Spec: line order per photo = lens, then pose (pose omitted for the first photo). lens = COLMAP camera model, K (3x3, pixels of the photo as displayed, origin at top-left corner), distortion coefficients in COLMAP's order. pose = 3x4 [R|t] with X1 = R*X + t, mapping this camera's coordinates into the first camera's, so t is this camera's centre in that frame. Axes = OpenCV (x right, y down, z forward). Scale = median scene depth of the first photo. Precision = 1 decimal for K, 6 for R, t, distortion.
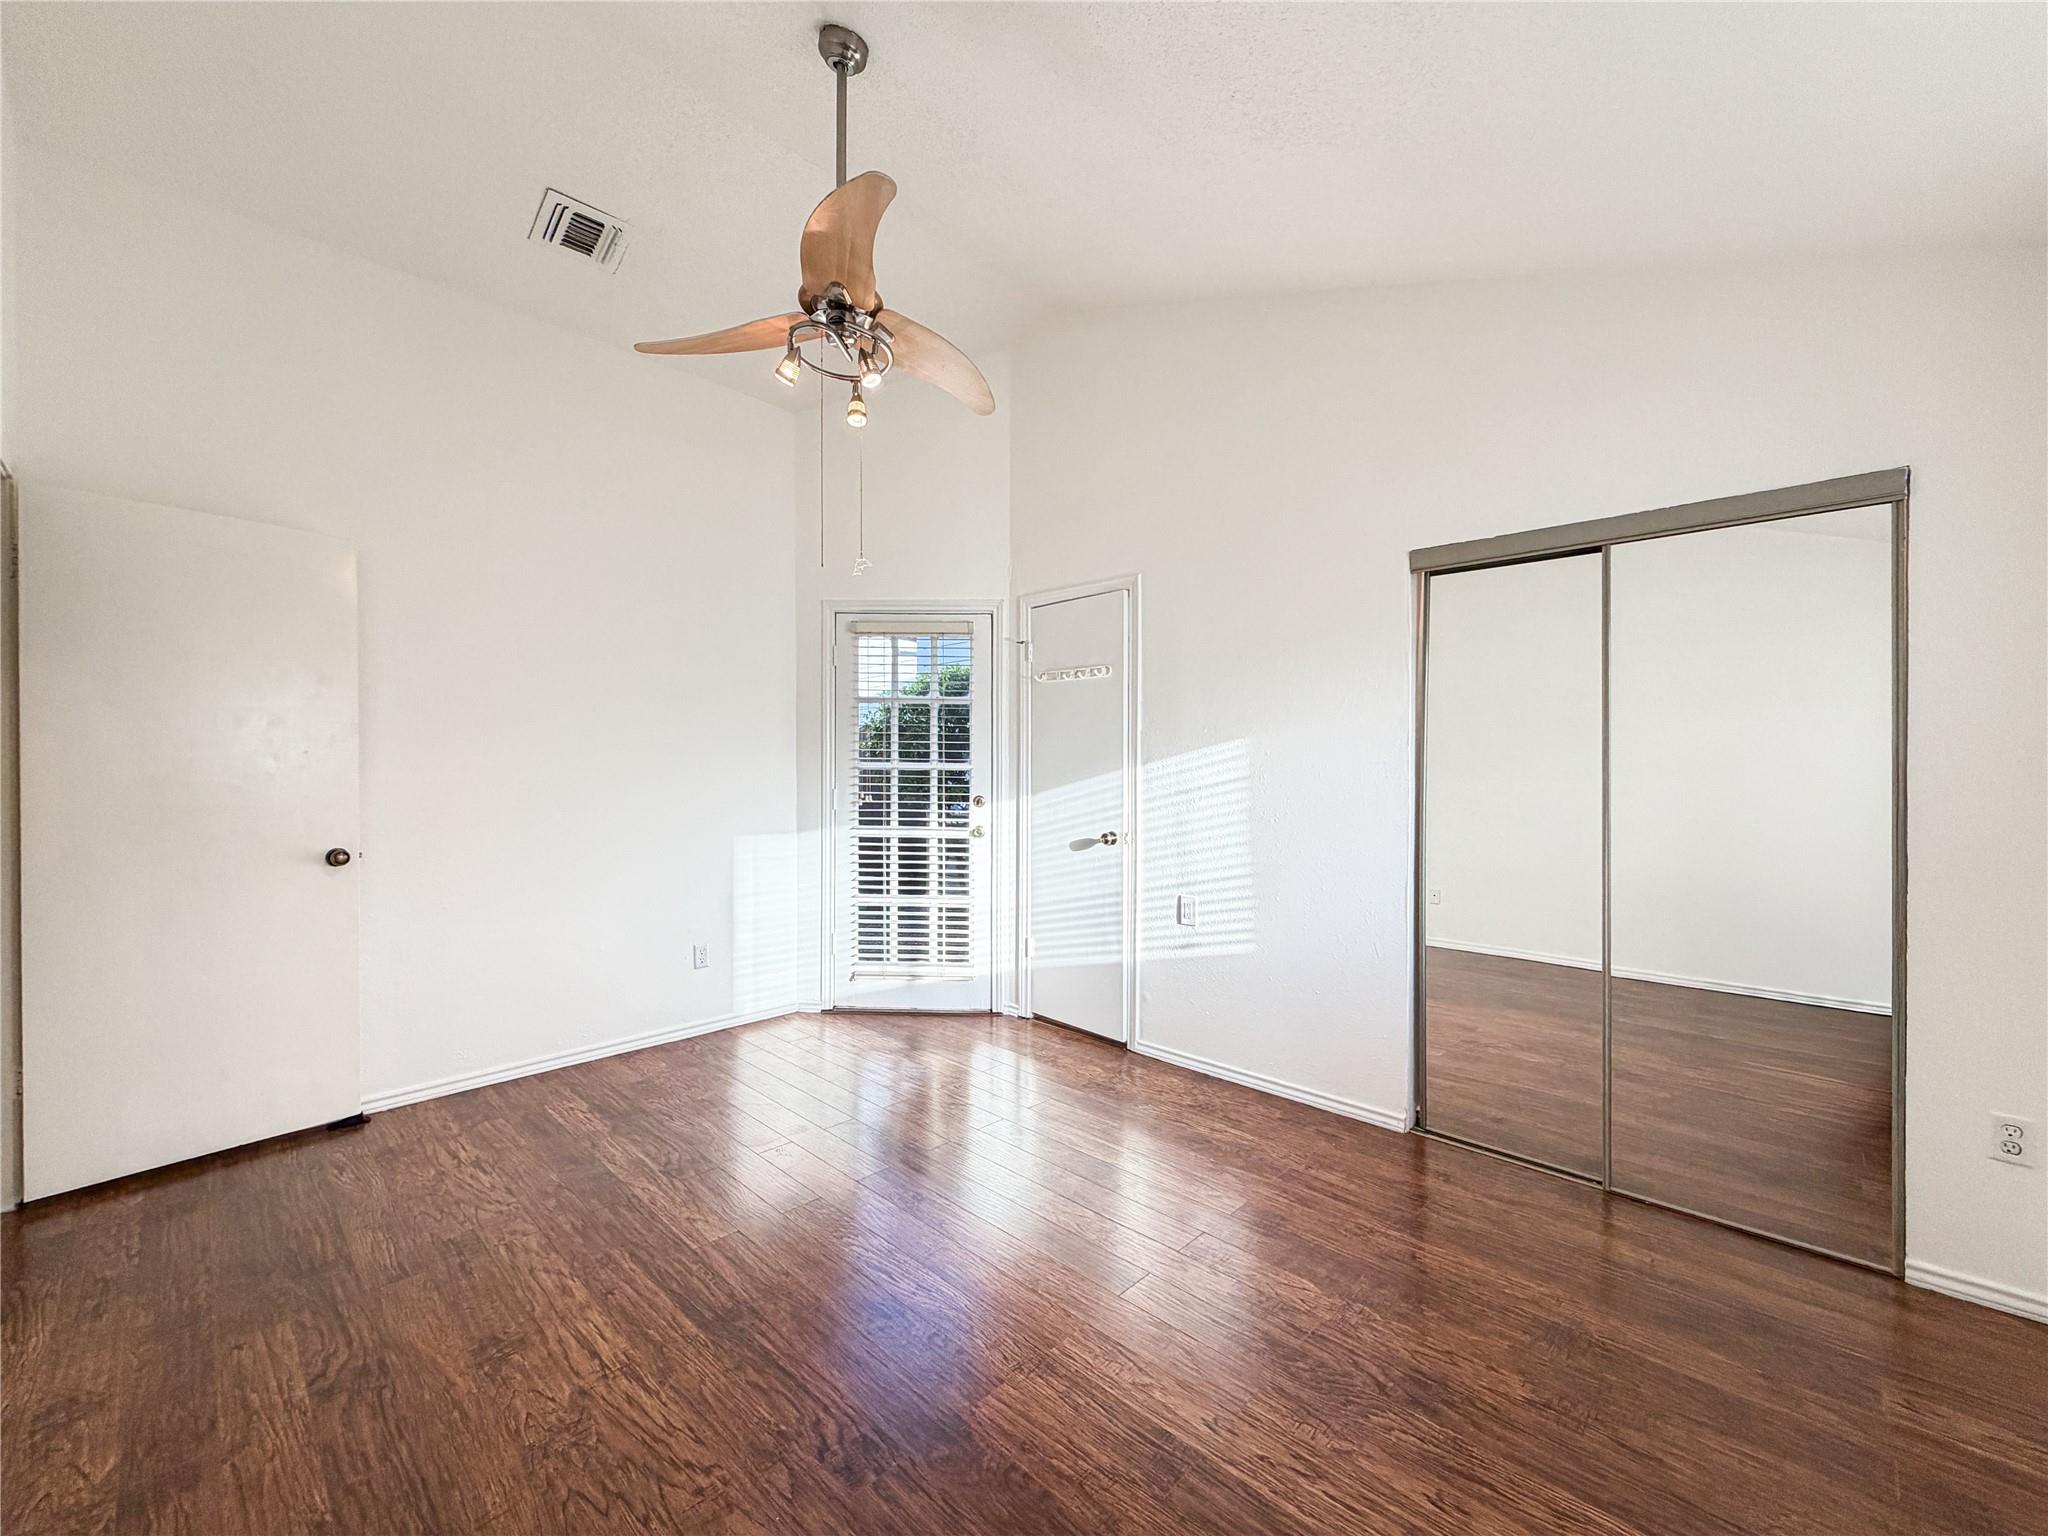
lens RADIAL K [[831.2, 0, 1019.0], [0, 831.2, 772.6], [0, 0, 1]] dist [-0.001979, 0.000654]
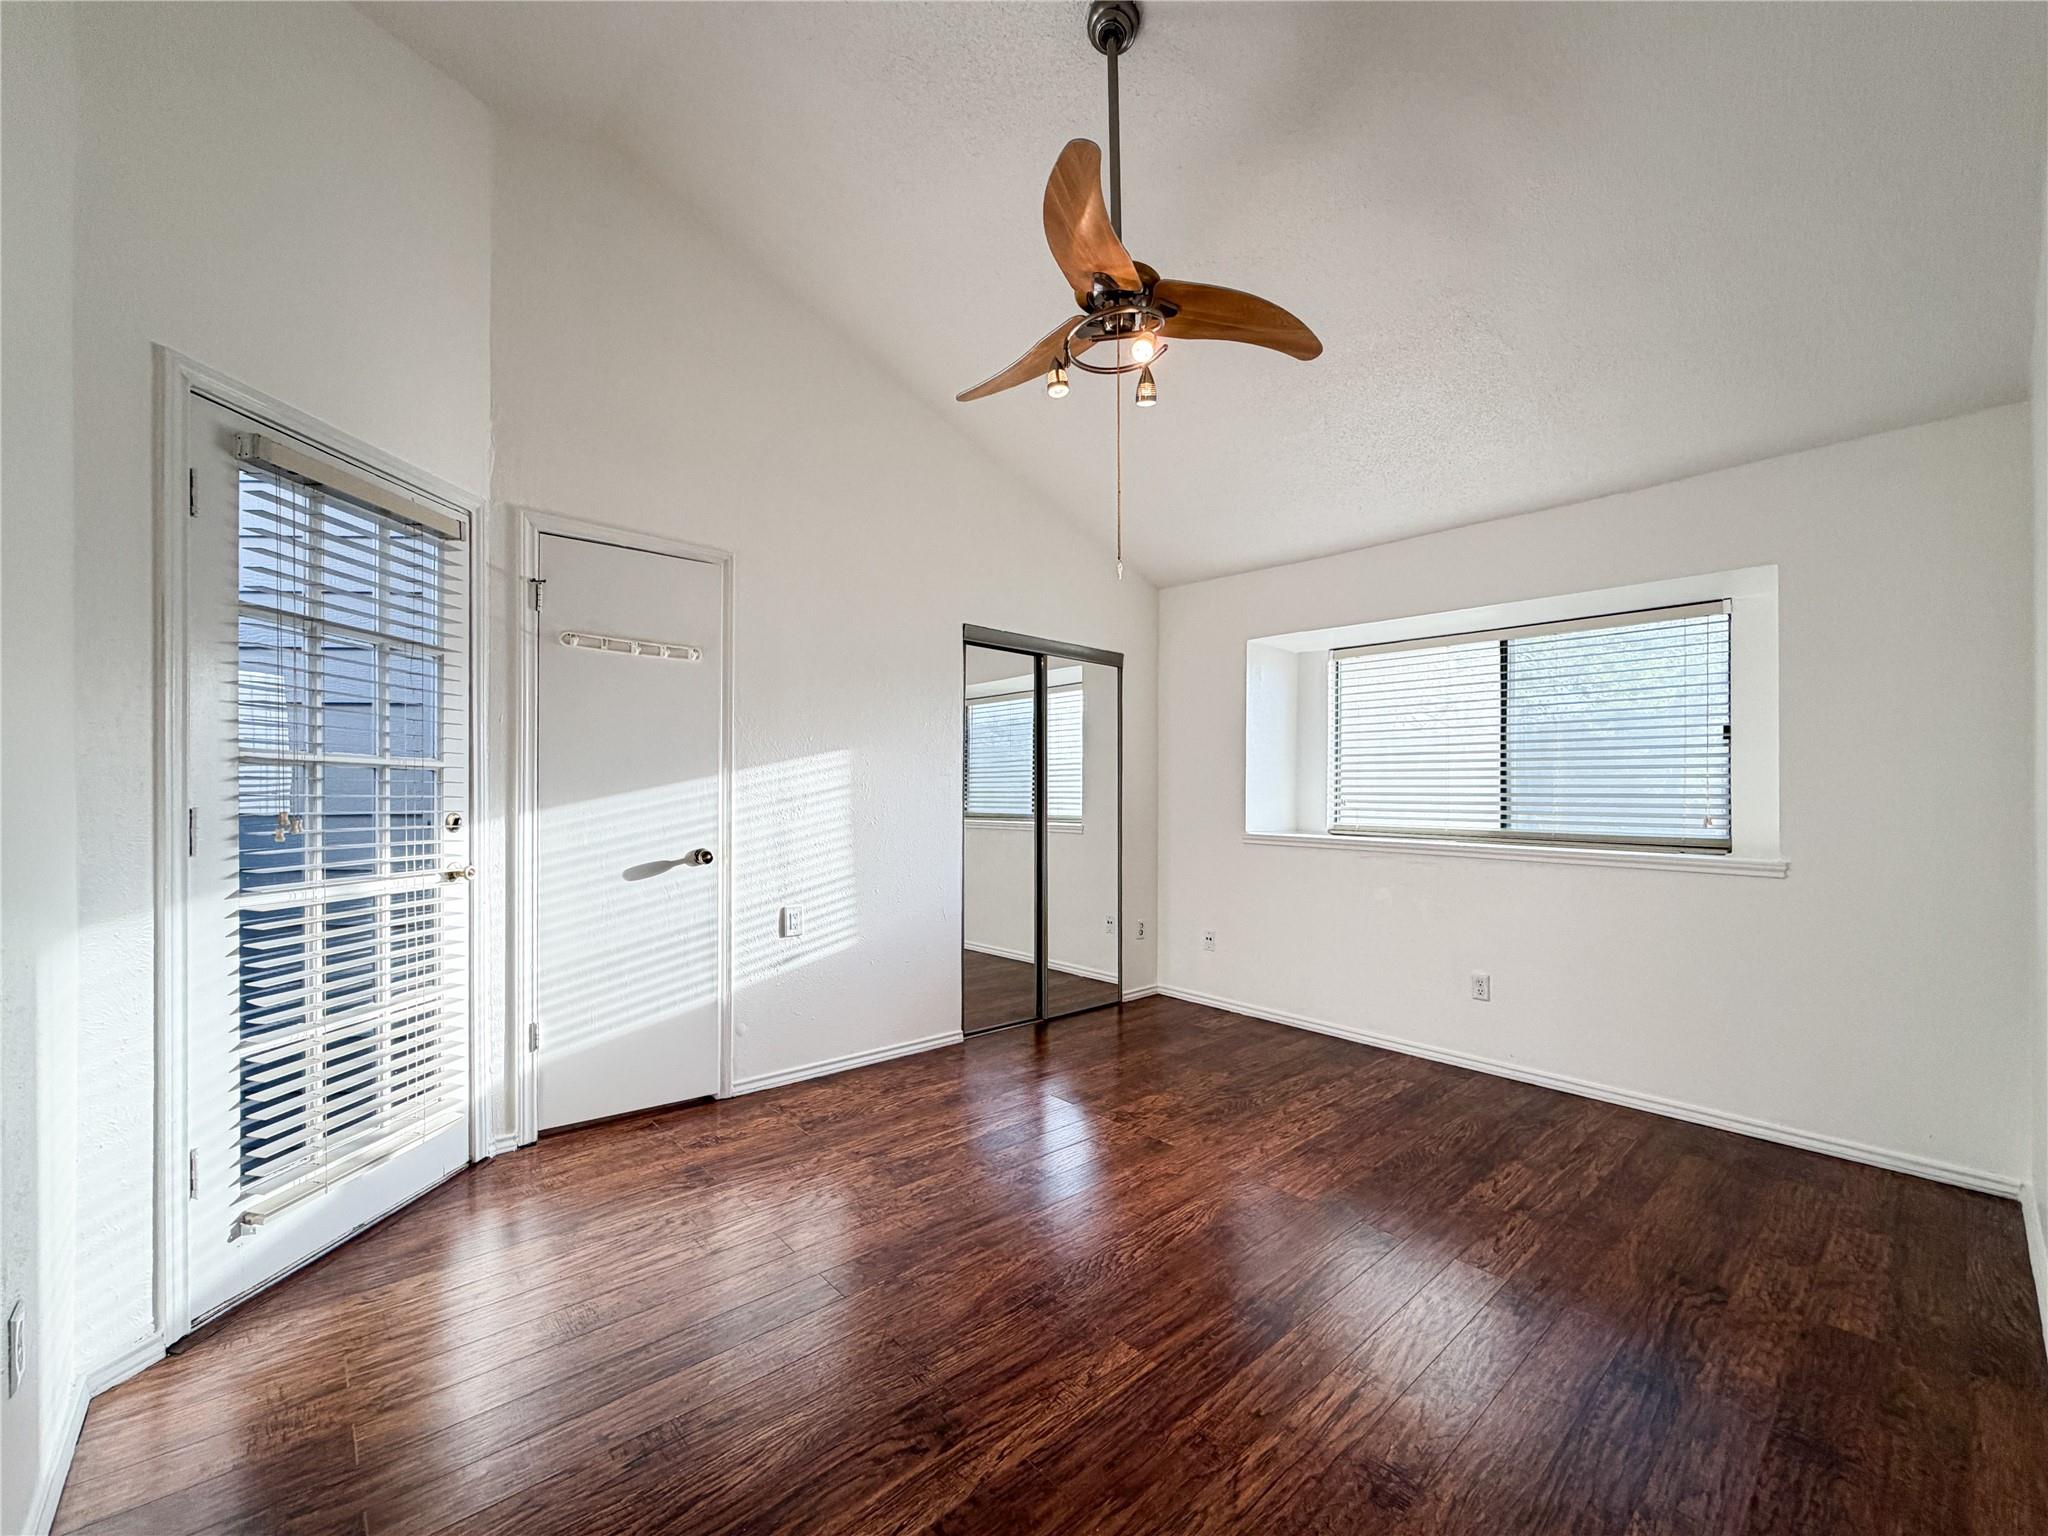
lens RADIAL K [[831.2, 0, 1018.9], [0, 831.2, 784.9], [0, 0, 1]] dist [-0.001979, 0.000654]
pose [[0.061130, 0.002519, 0.998127, -0.722067], [-0.010644, 0.999942, -0.001872, 0.004535], [-0.998073, -0.010510, 0.061154, 0.648344]]
